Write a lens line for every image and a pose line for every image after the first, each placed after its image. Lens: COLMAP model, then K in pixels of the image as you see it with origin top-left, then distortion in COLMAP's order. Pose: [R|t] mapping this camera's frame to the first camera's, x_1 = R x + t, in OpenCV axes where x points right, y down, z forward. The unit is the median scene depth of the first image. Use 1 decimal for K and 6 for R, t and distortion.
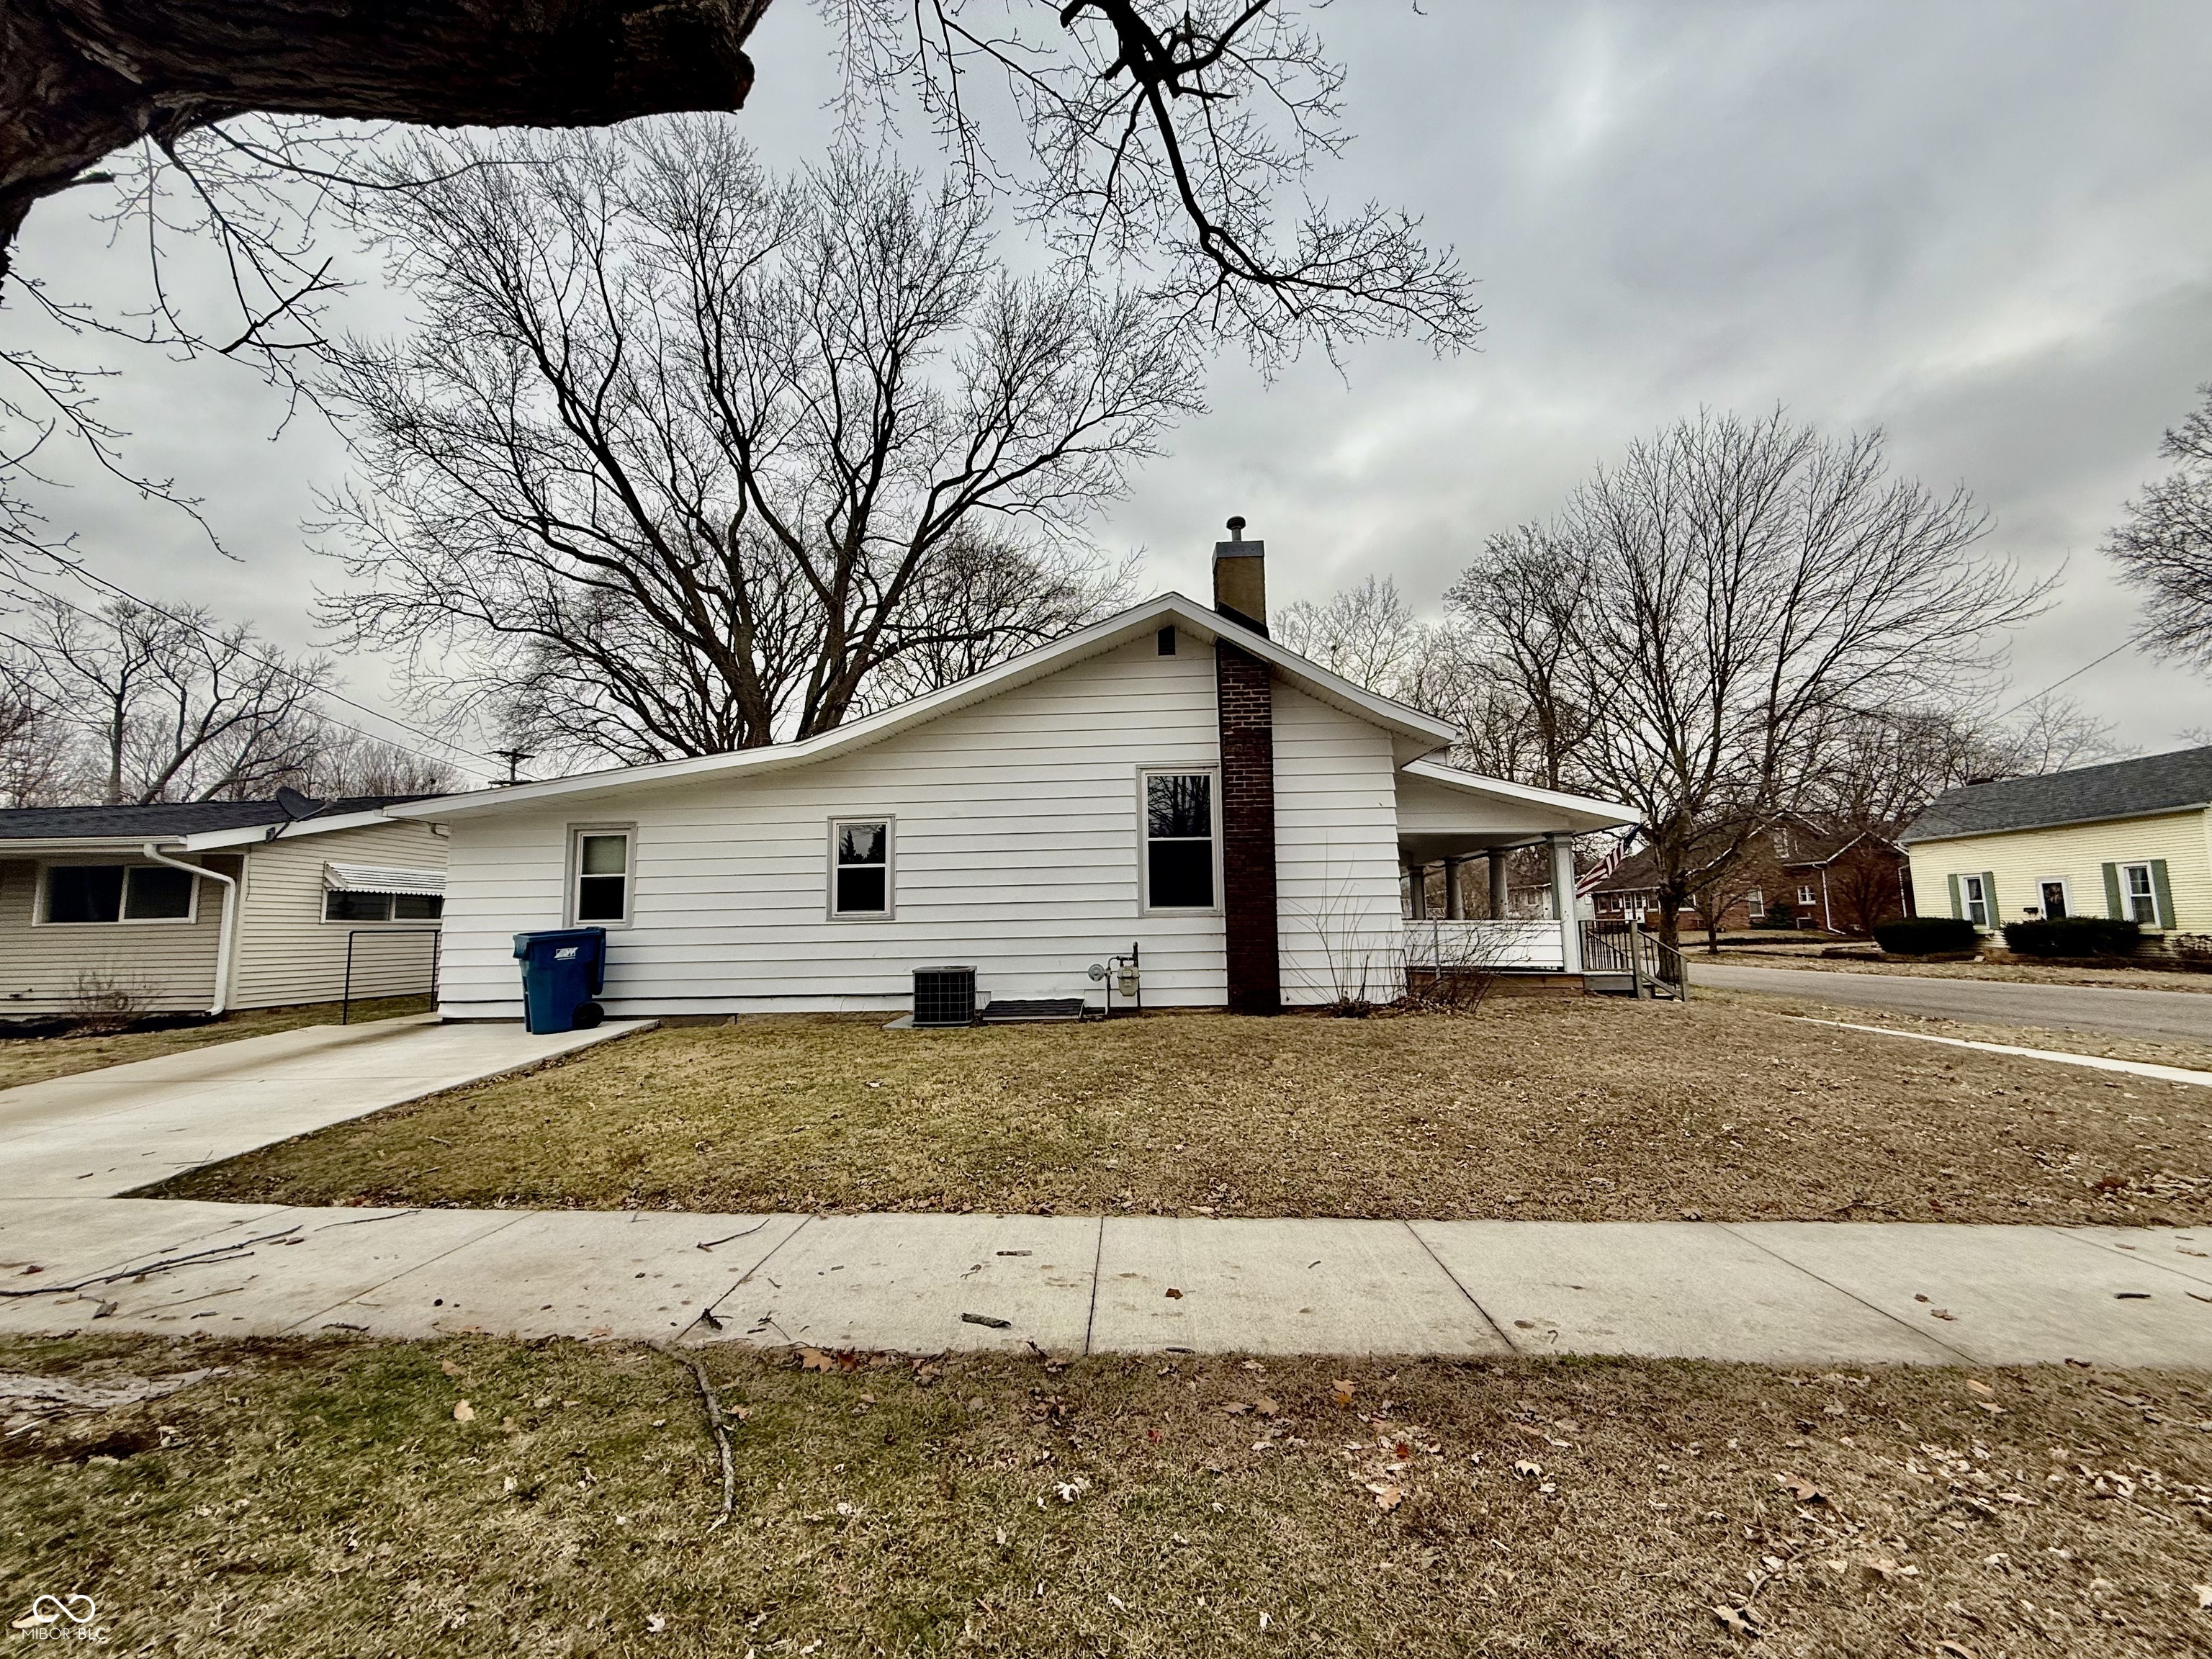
lens RADIAL K [[867.9, 0, 1104.1], [0, 867.9, 833.6], [0, 0, 1]] dist [-0.000043, -0.000223]
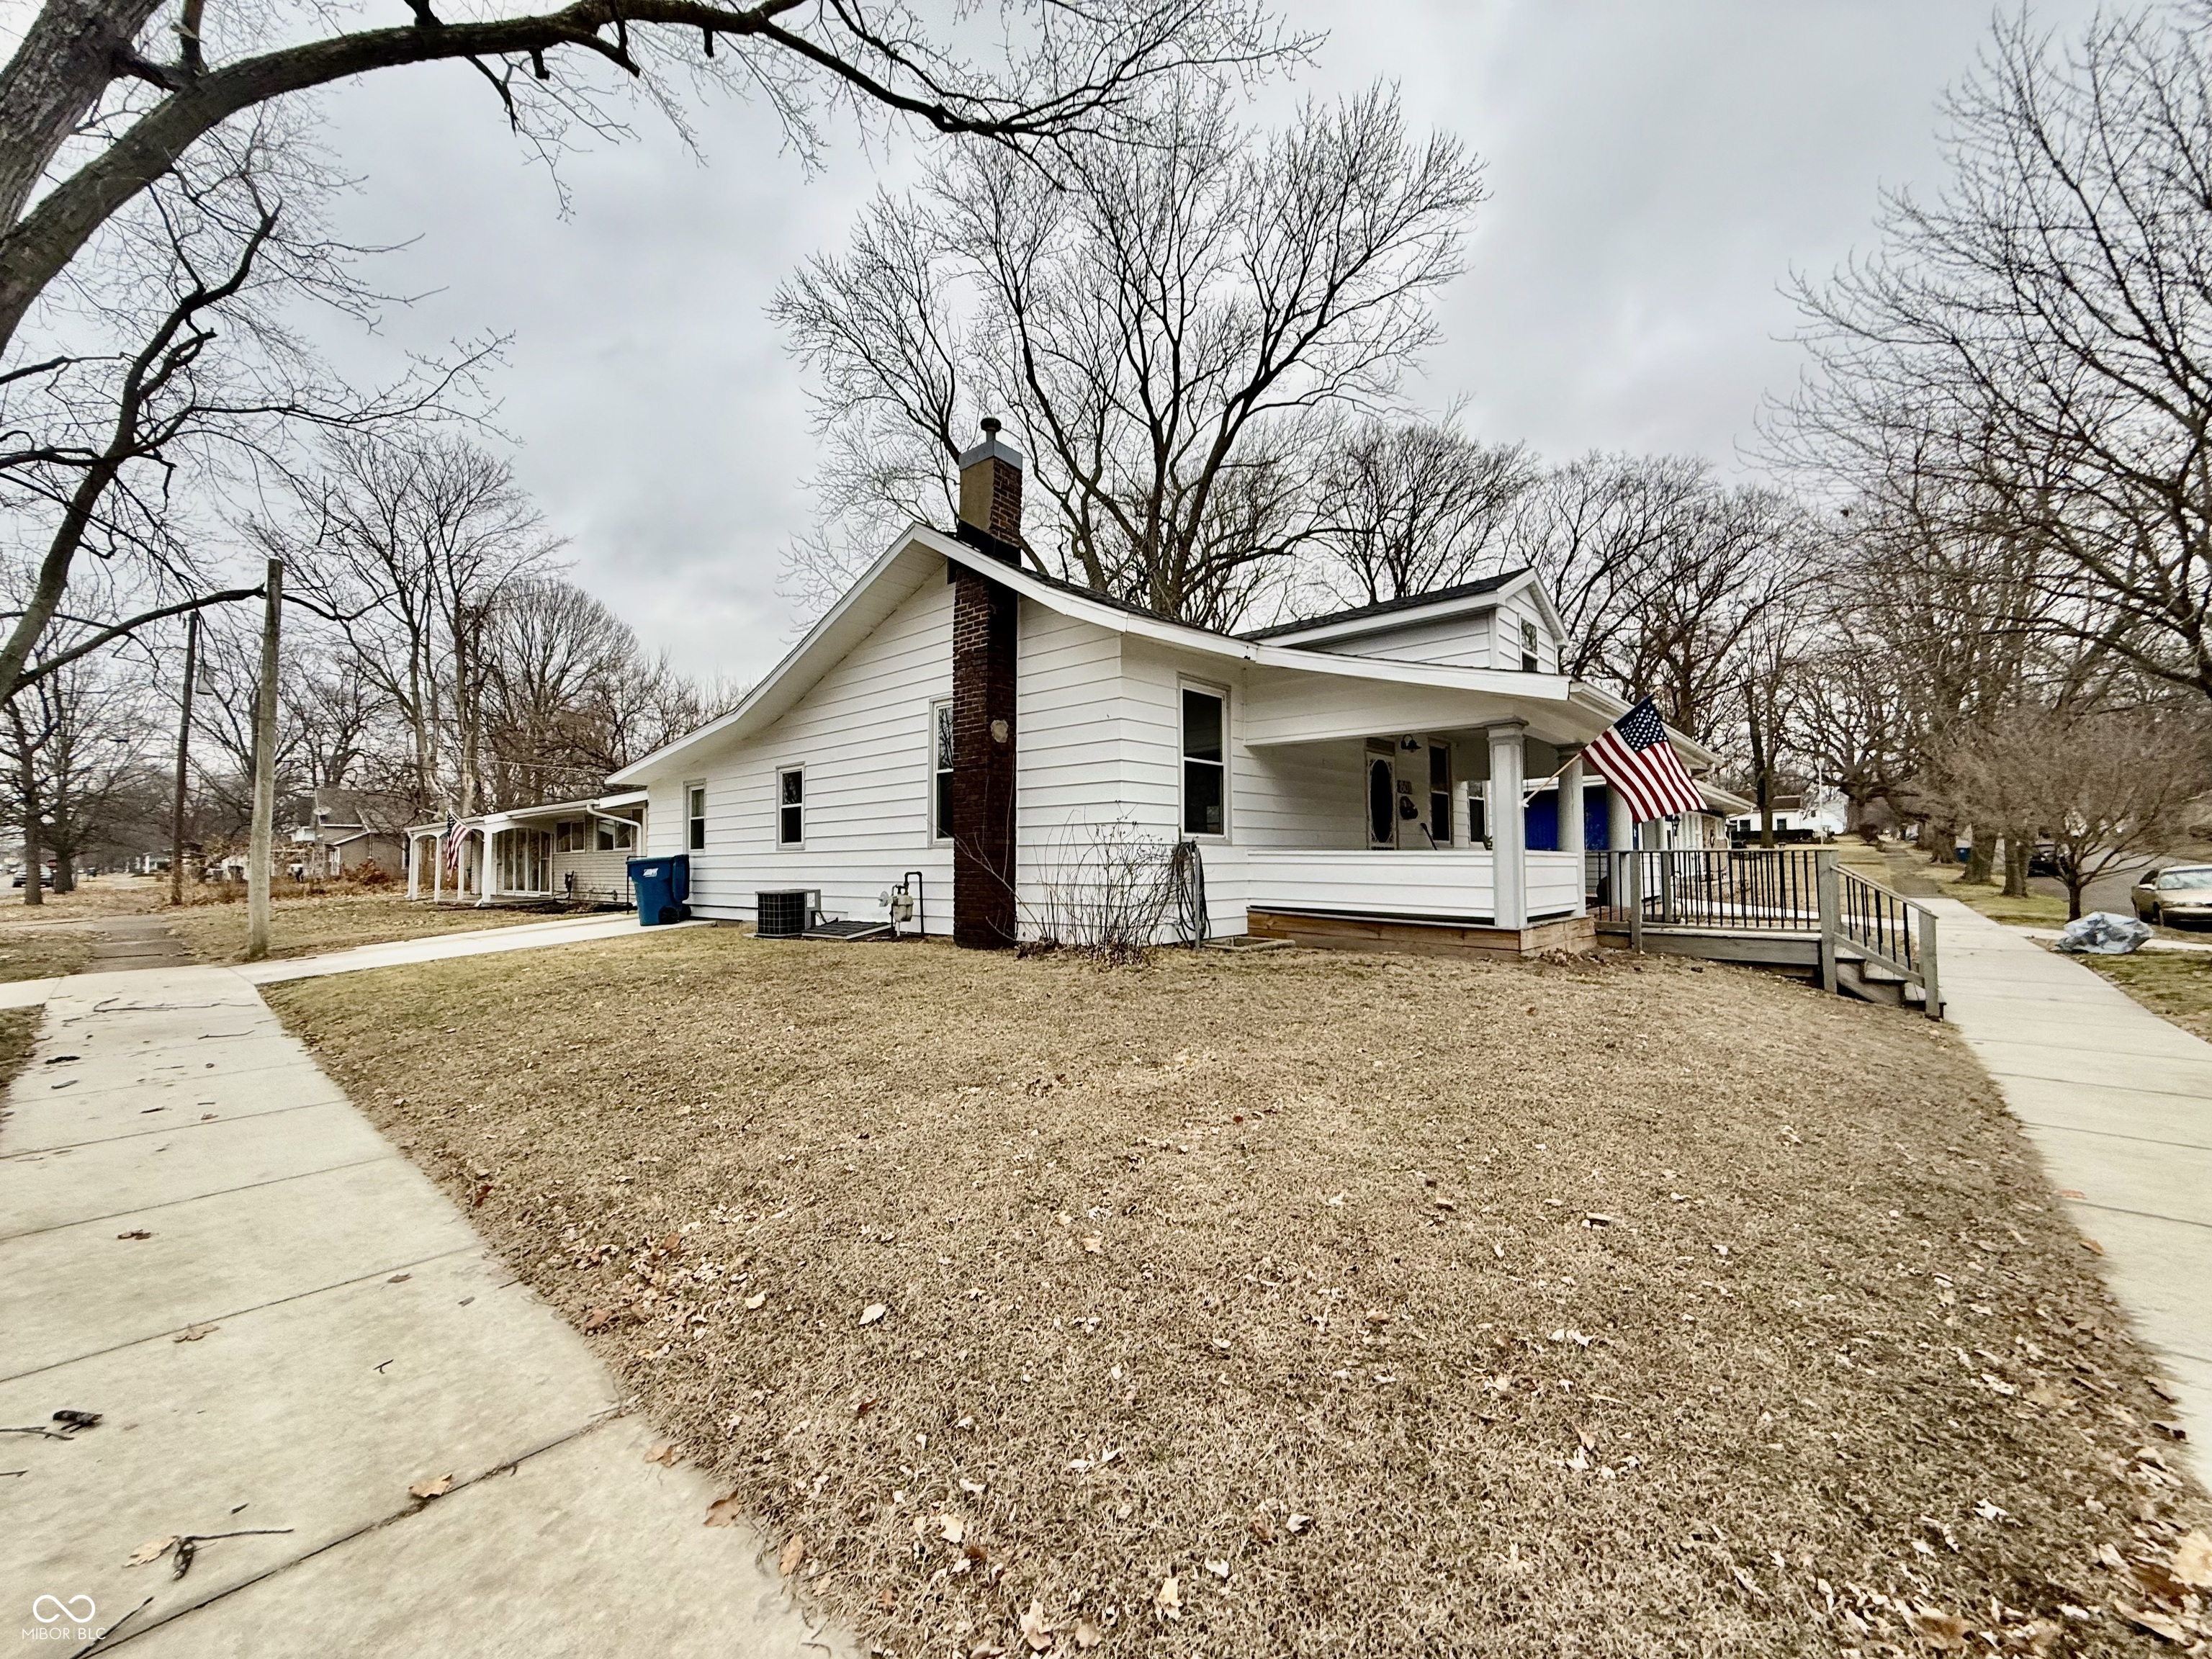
lens RADIAL K [[867.9, 0, 1106.0], [0, 867.9, 820.8], [0, 0, 1]] dist [-0.000043, -0.000223]
pose [[0.776667, -0.018558, -0.629638, 0.875907], [0.061979, 0.996967, 0.047067, 0.029232], [0.626855, -0.075579, 0.775461, 0.335328]]
